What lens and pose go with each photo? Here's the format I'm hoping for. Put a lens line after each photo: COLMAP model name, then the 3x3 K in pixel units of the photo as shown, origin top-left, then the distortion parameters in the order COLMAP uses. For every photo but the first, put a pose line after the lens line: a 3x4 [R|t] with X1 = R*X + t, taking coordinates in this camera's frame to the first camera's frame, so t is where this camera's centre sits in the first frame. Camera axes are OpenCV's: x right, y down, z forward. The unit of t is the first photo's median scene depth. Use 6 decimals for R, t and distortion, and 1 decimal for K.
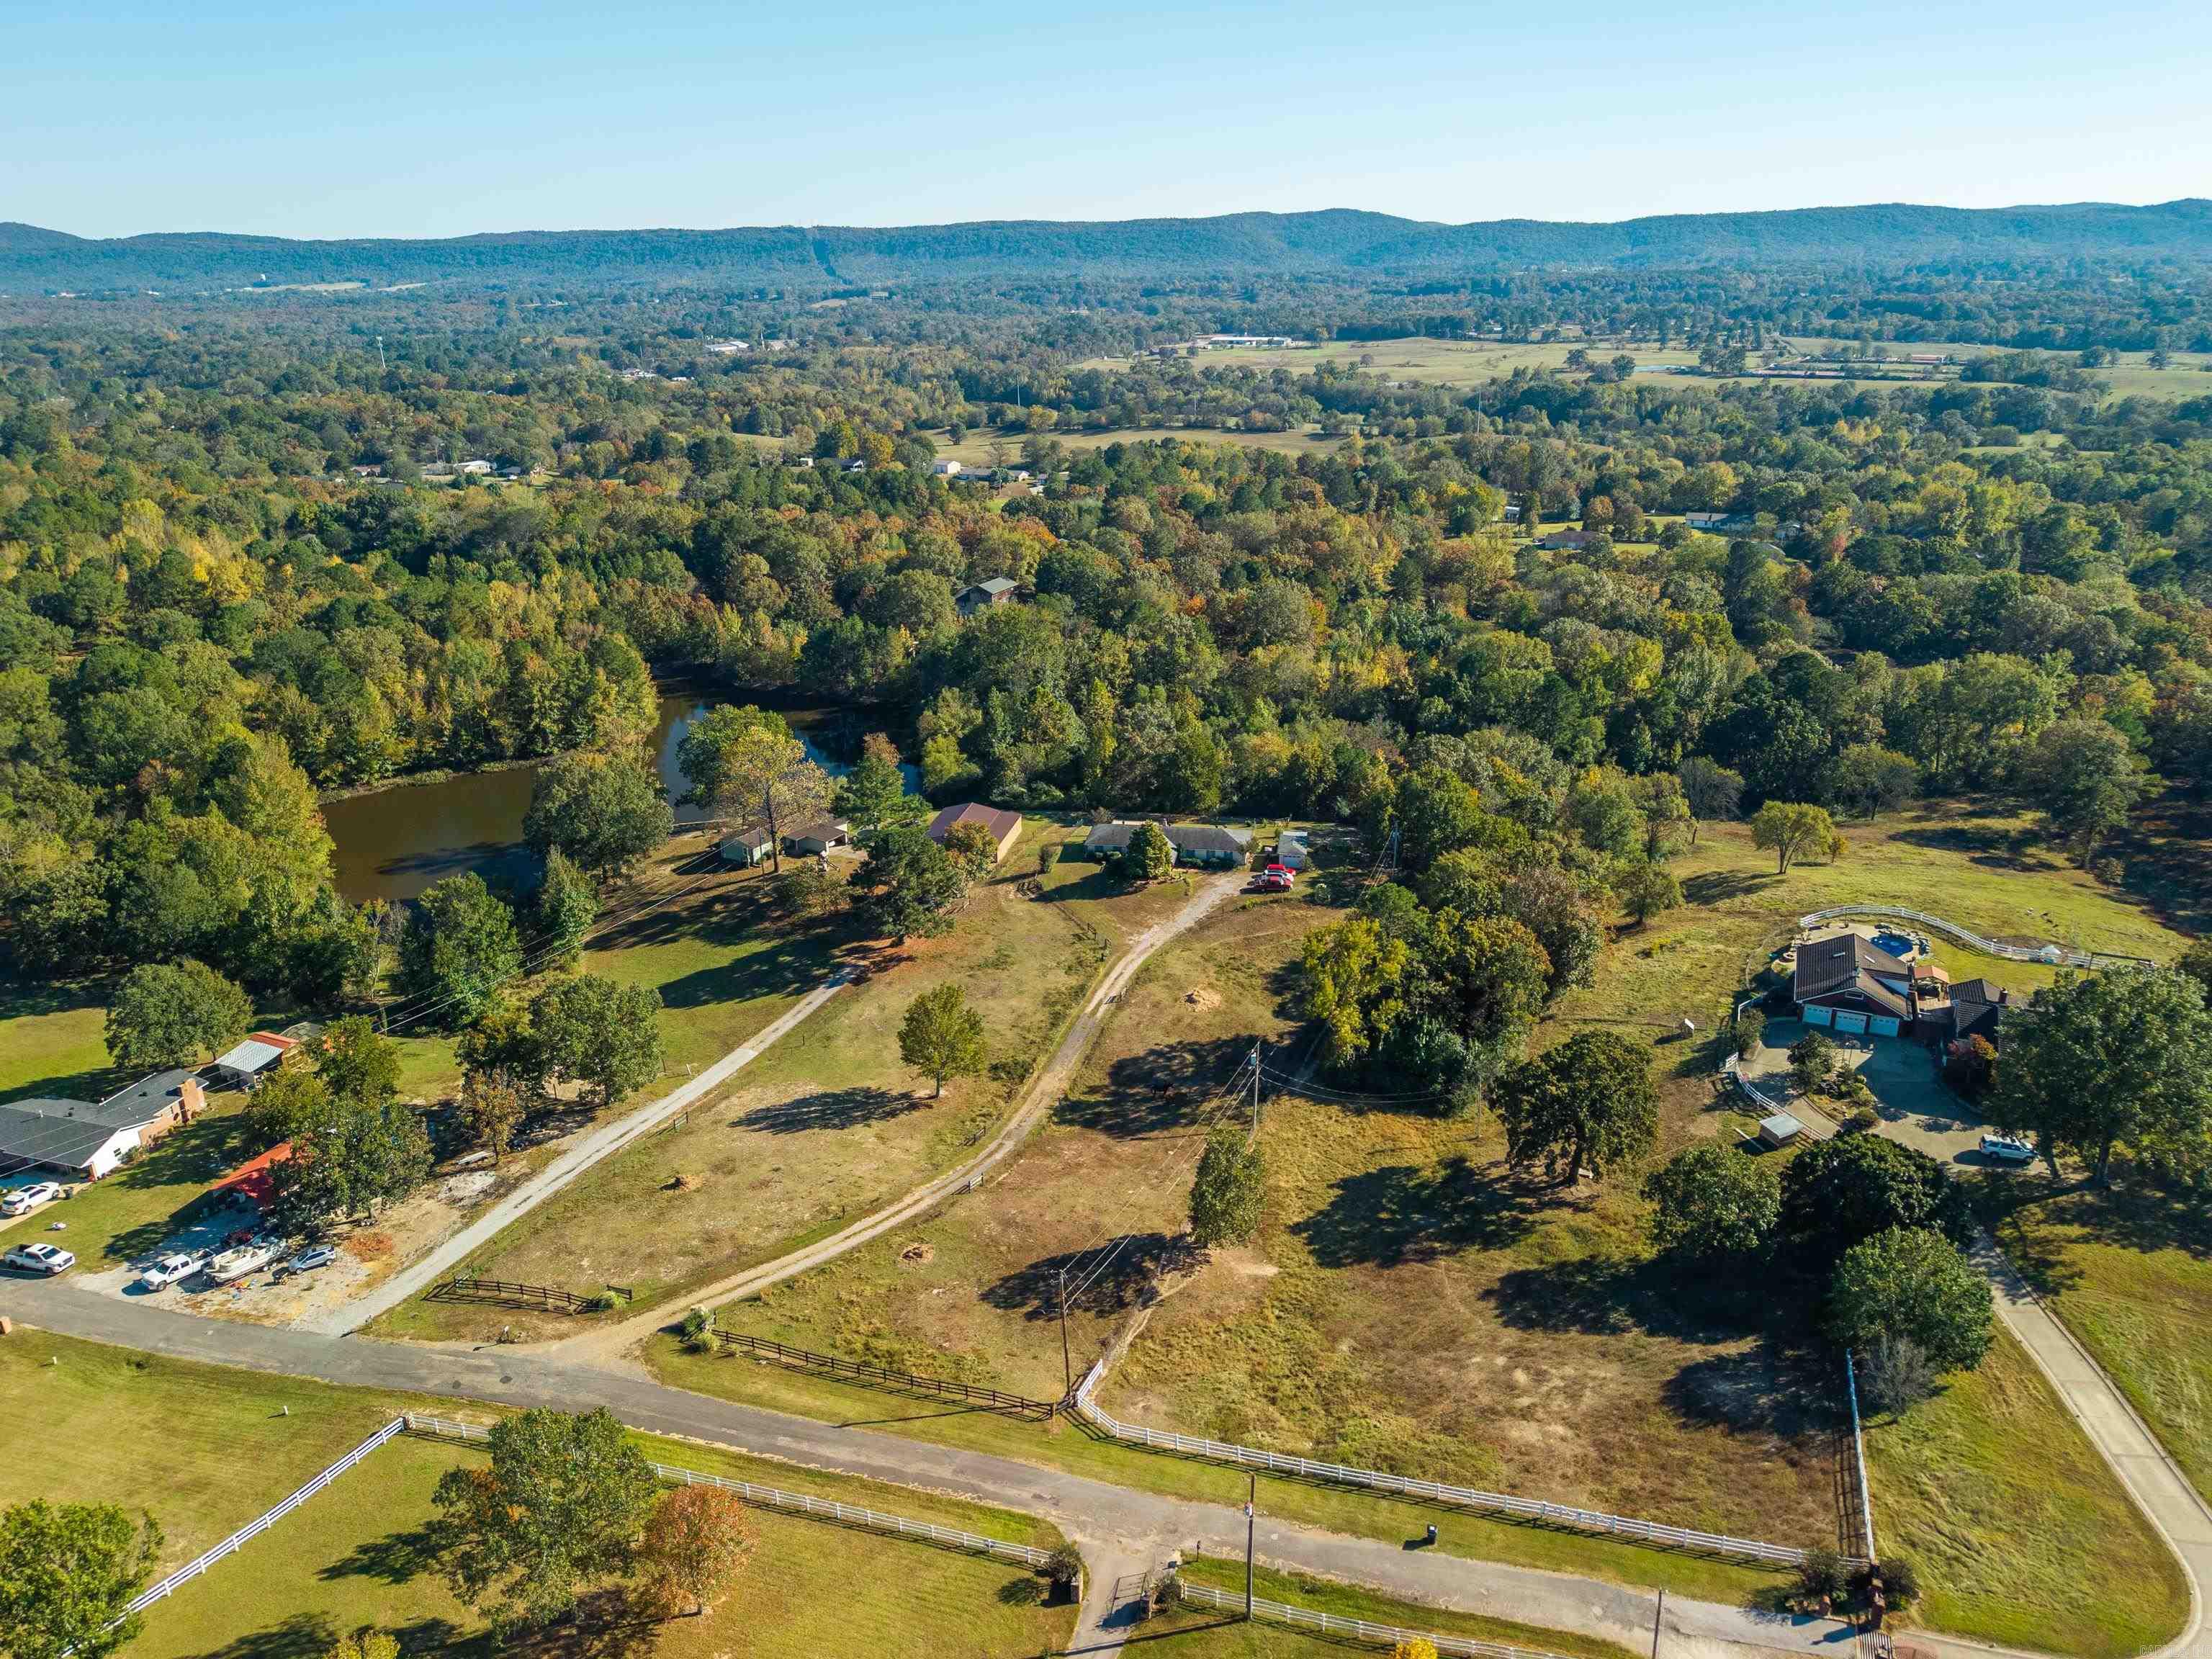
lens RADIAL K [[1469.8, 0, 1106.0], [0, 1469.8, 829.5], [0, 0, 1]] dist [0.017222, -0.017313]
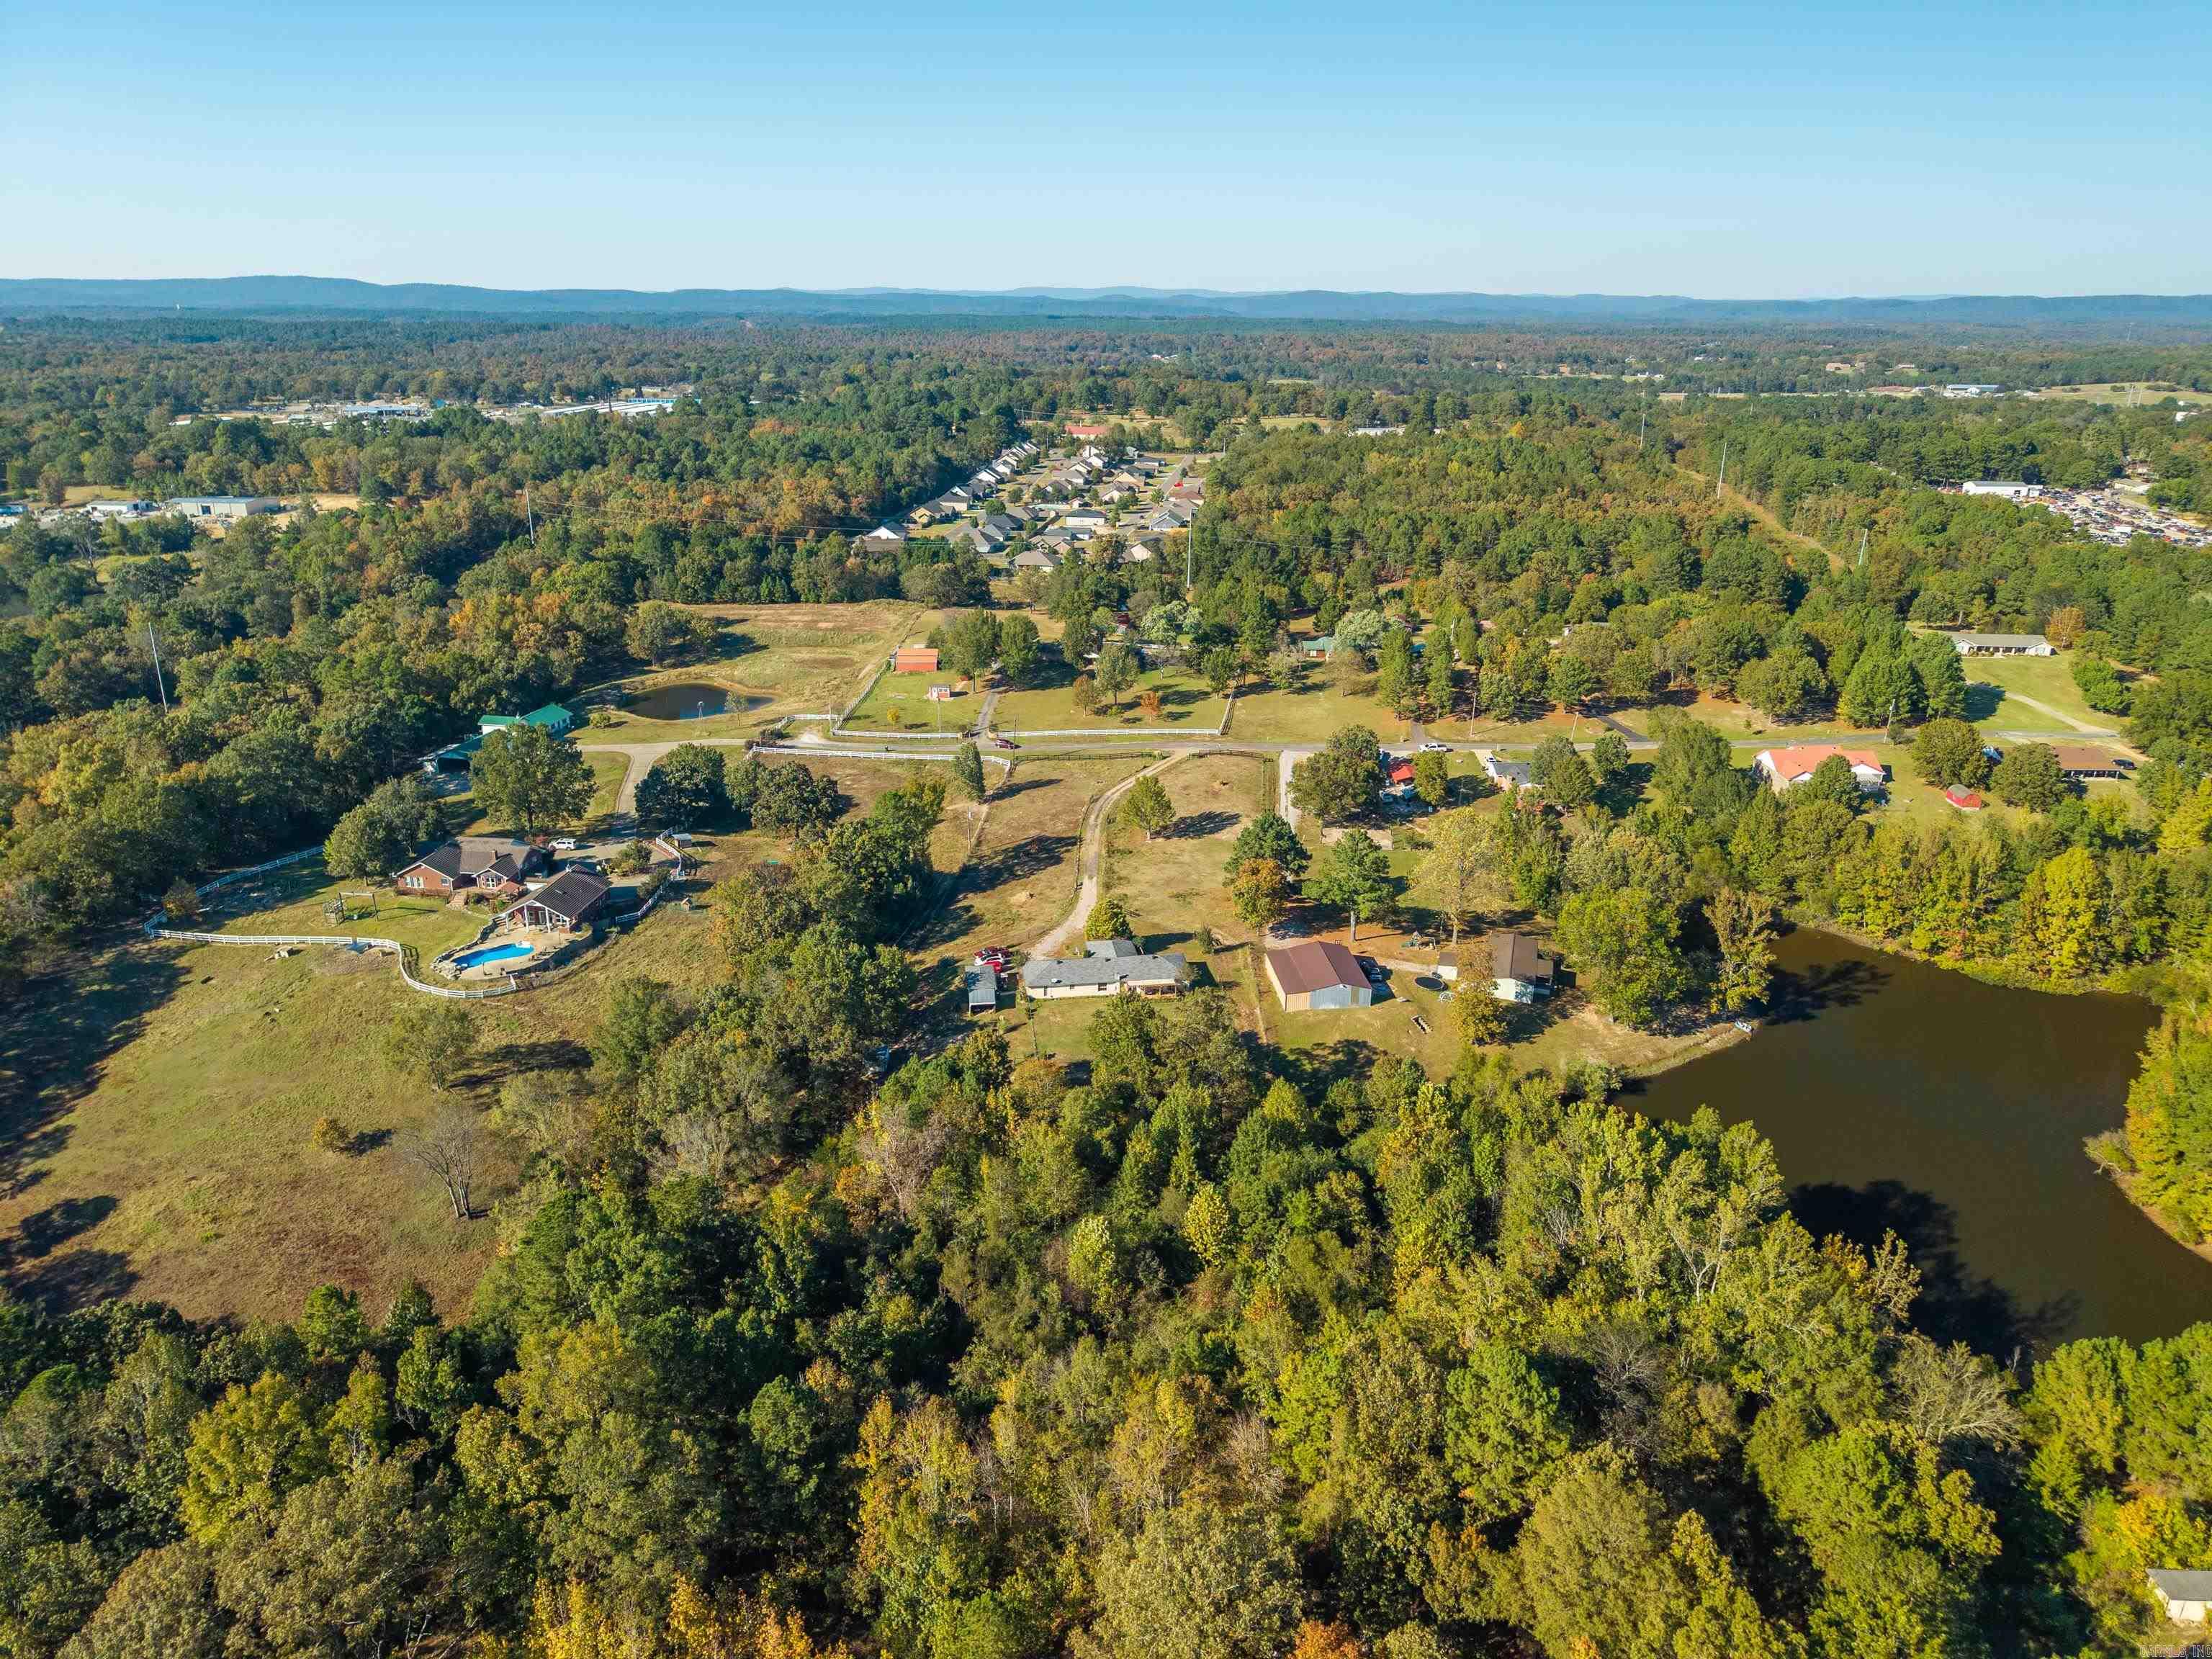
lens RADIAL K [[1469.8, 0, 1106.0], [0, 1469.8, 829.5], [0, 0, 1]] dist [0.017222, -0.017313]
pose [[-0.958434, 0.107489, -0.264291, 0.309378], [-0.091773, 0.760948, 0.642290, -0.739330], [0.270151, 0.639847, -0.719454, 1.744007]]
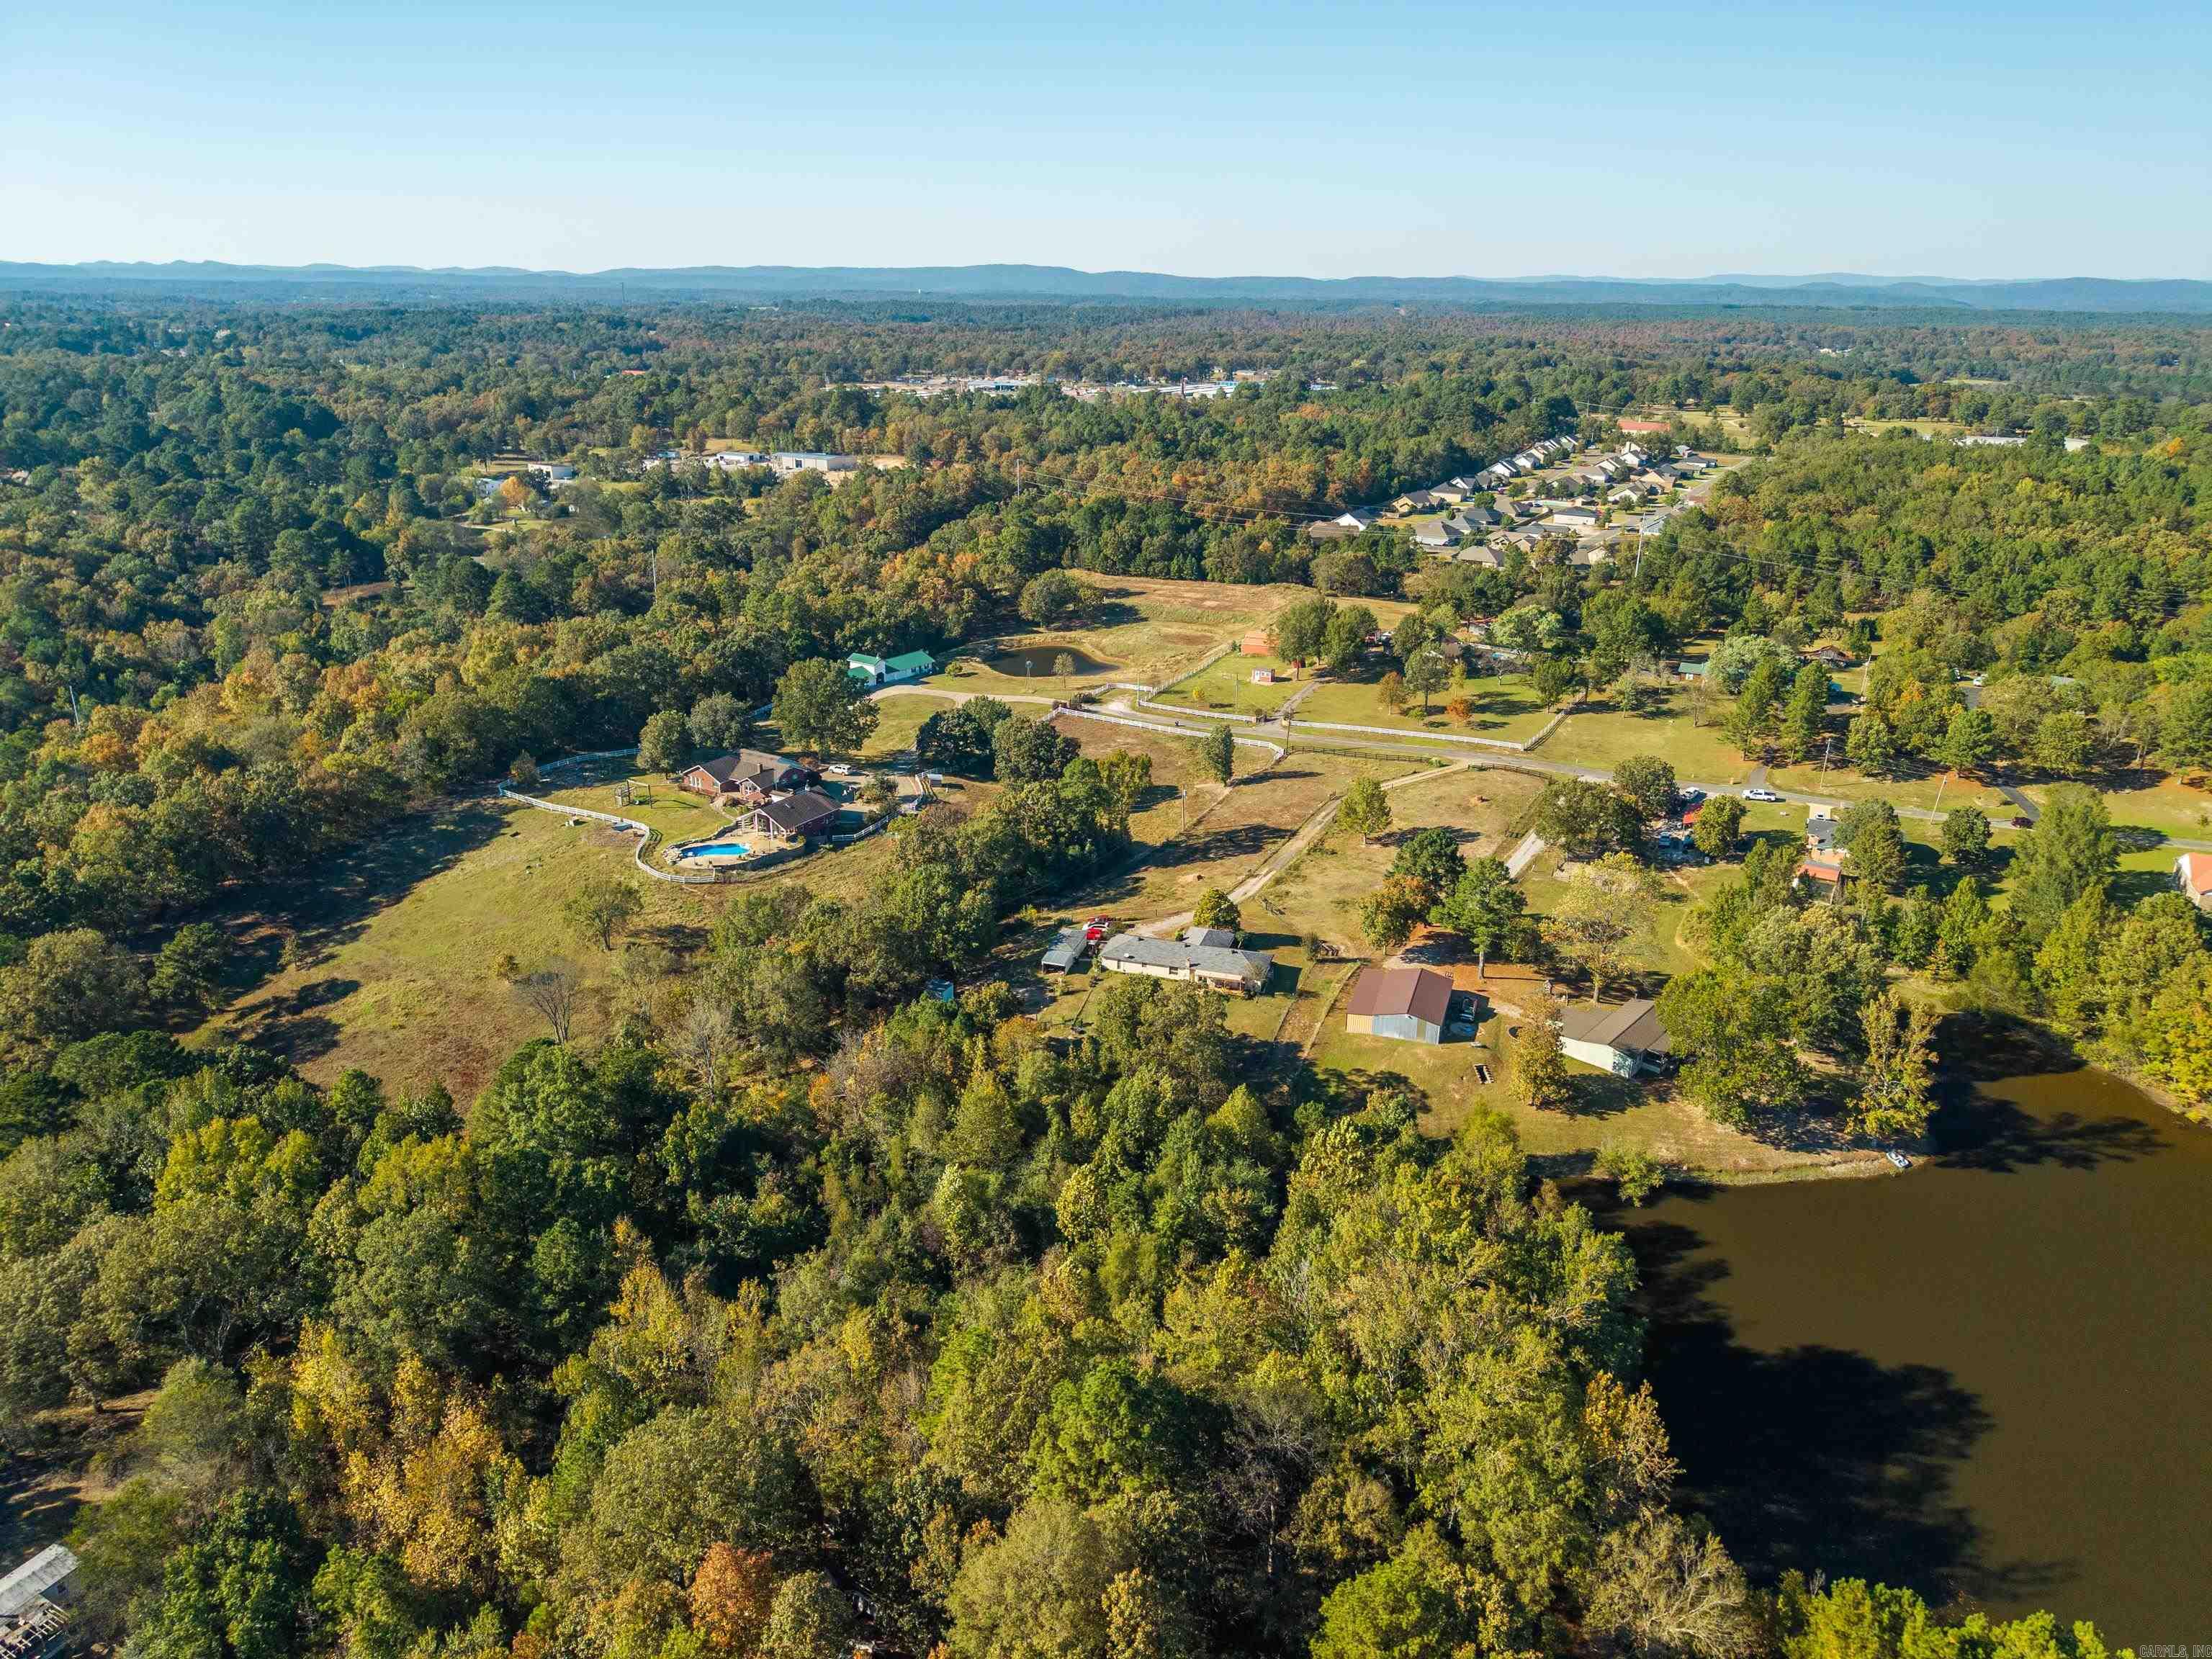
lens RADIAL K [[1469.8, 0, 1106.0], [0, 1469.8, 829.5], [0, 0, 1]] dist [0.017222, -0.017313]
pose [[-0.990916, -0.038963, 0.128714, -0.028810], [0.055526, 0.753180, 0.655467, -0.746775], [-0.122484, 0.656660, -0.744175, 1.780961]]
